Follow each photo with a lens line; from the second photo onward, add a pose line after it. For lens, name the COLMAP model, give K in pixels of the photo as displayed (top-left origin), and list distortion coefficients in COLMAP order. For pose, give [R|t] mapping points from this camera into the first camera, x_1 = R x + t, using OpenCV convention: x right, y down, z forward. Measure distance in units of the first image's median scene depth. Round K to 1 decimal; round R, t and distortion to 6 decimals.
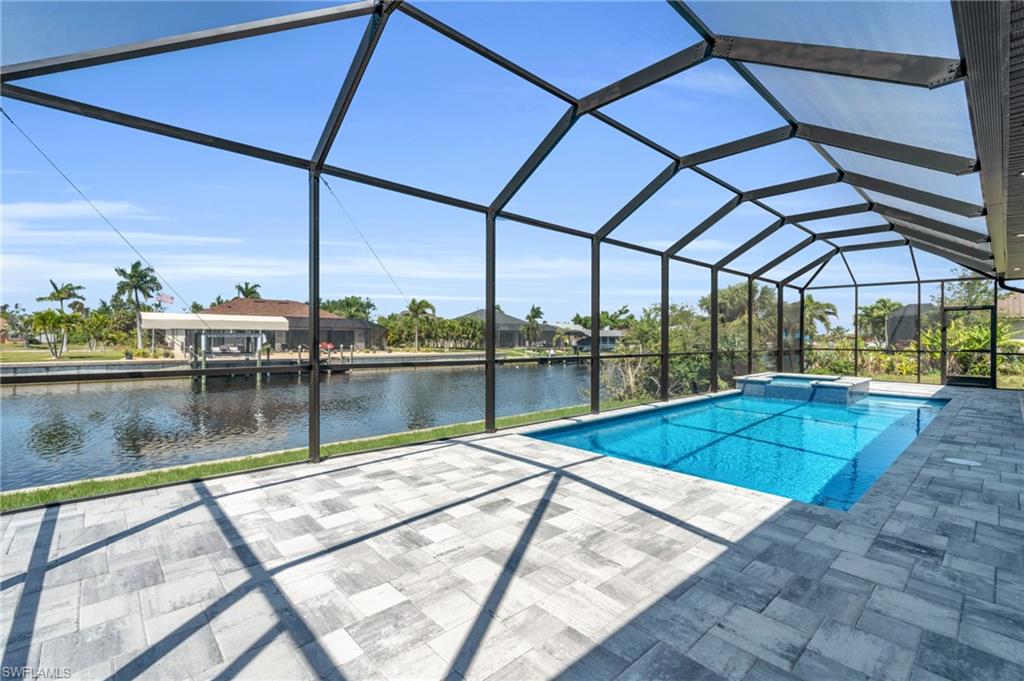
lens RADIAL K [[459.0, 0, 510.1], [0, 459.0, 336.4], [0, 0, 1]] dist [-0.000873, 0.000177]
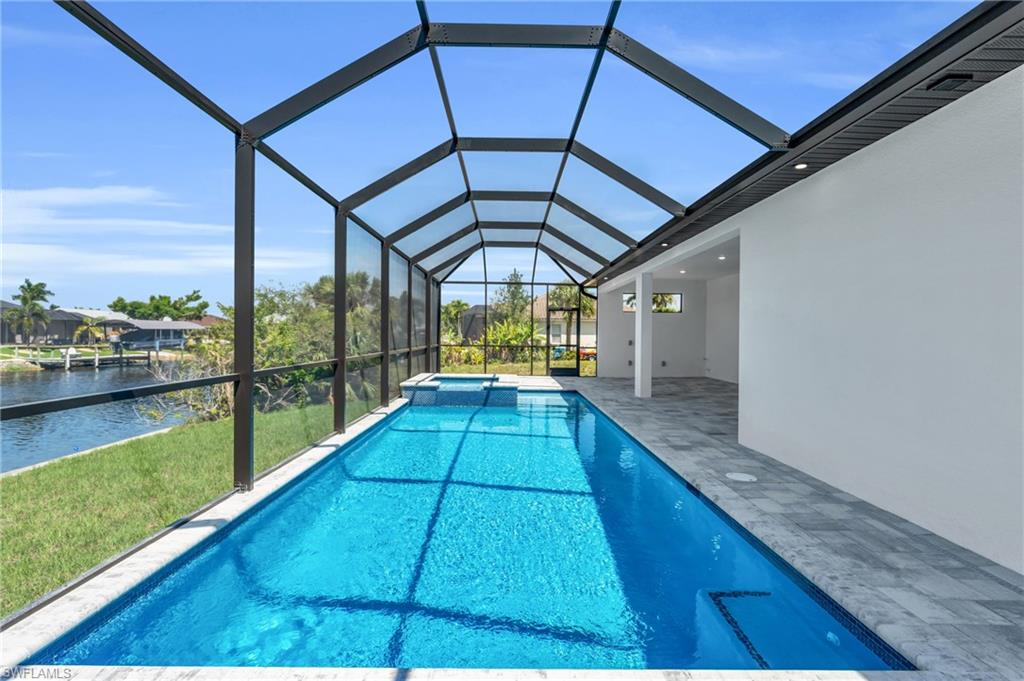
lens RADIAL K [[480.7, 0, 514.3], [0, 480.7, 339.2], [0, 0, 1]] dist [-0.002786, 0.001201]
pose [[0.665971, -0.005081, 0.745960, -0.001148], [-0.009154, 0.999846, 0.014983, -0.000858], [-0.745921, -0.016807, 0.665822, 0.077404]]
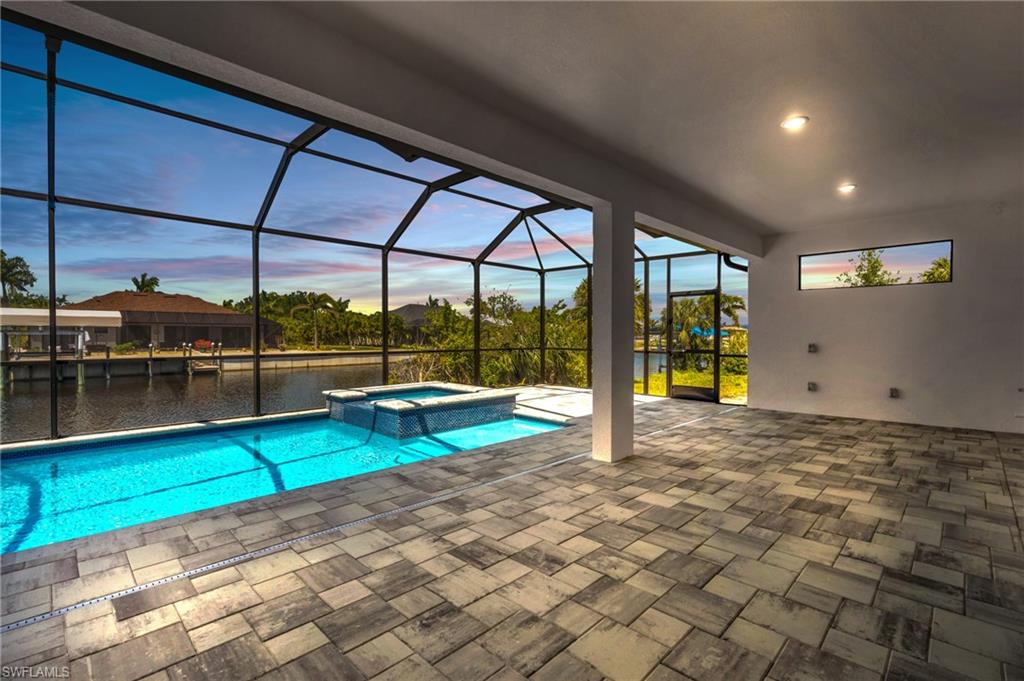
lens RADIAL K [[459.0, 0, 513.4], [0, 459.0, 340.9], [0, 0, 1]] dist [-0.000873, 0.000177]
pose [[0.998923, -0.004041, 0.046216, 0.193021], [0.003182, 0.999821, 0.018645, 0.000004], [-0.046283, -0.018478, 0.998757, 0.080189]]
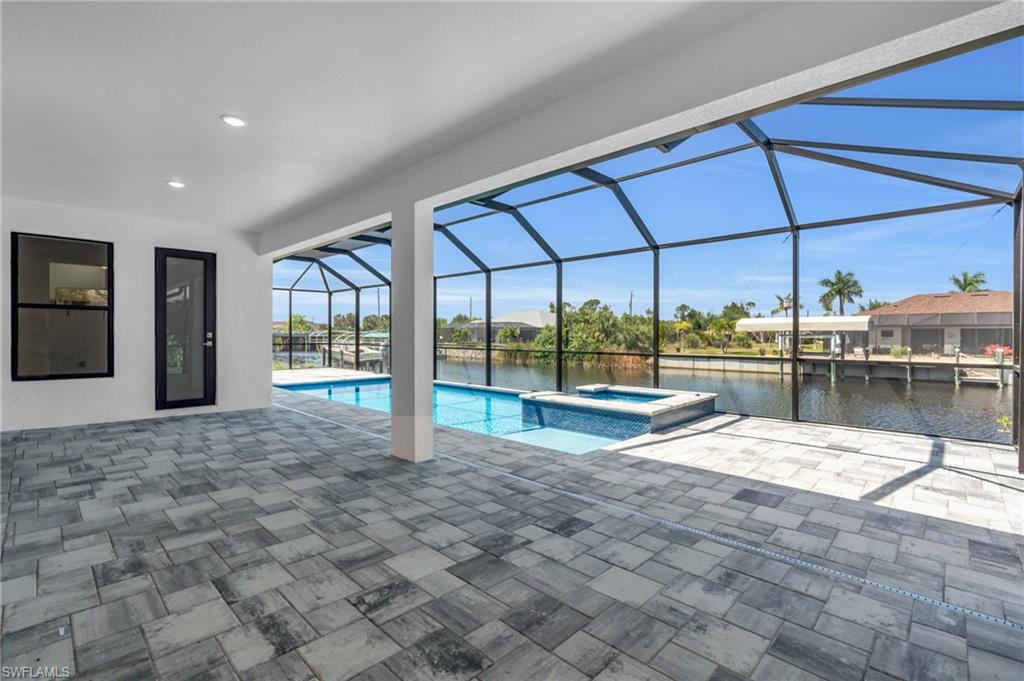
lens RADIAL K [[459.0, 0, 514.0], [0, 459.0, 342.2], [0, 0, 1]] dist [-0.000873, 0.000177]
pose [[0.065399, 0.008251, -0.997825, 0.333581], [0.001028, 0.999965, 0.008336, 0.001384], [0.997859, -0.001571, 0.065389, 0.205874]]
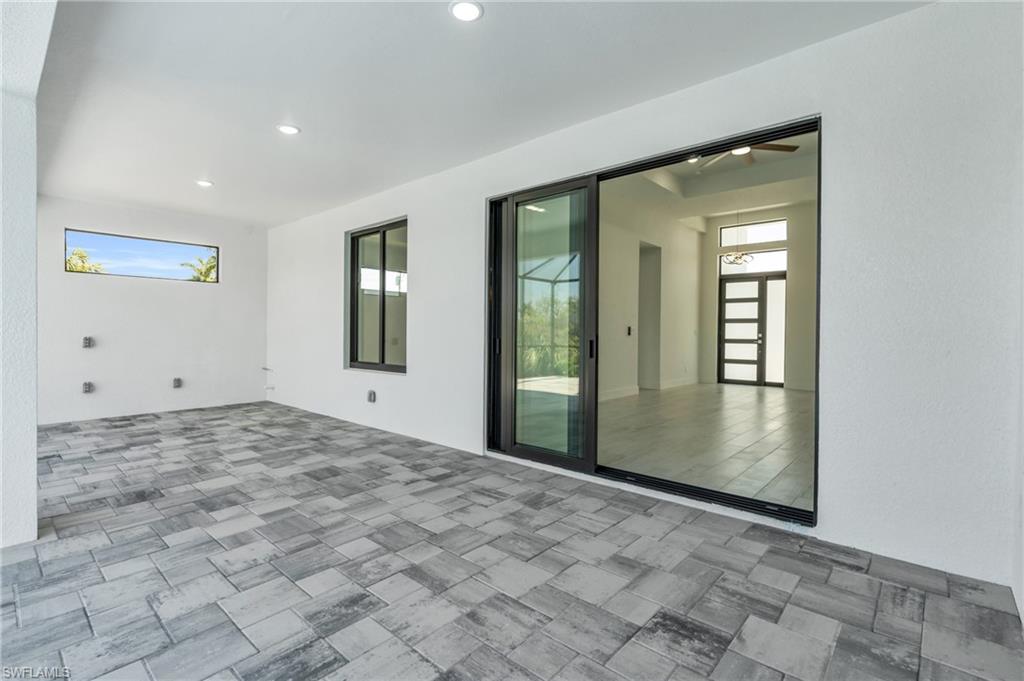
lens RADIAL K [[480.7, 0, 506.2], [0, 480.7, 343.1], [0, 0, 1]] dist [-0.002786, 0.001201]
pose [[-0.084867, -0.026874, 0.996030, 0.150940], [-0.013020, 0.999581, 0.025860, 0.000882], [-0.996307, -0.010774, -0.085181, 0.126221]]
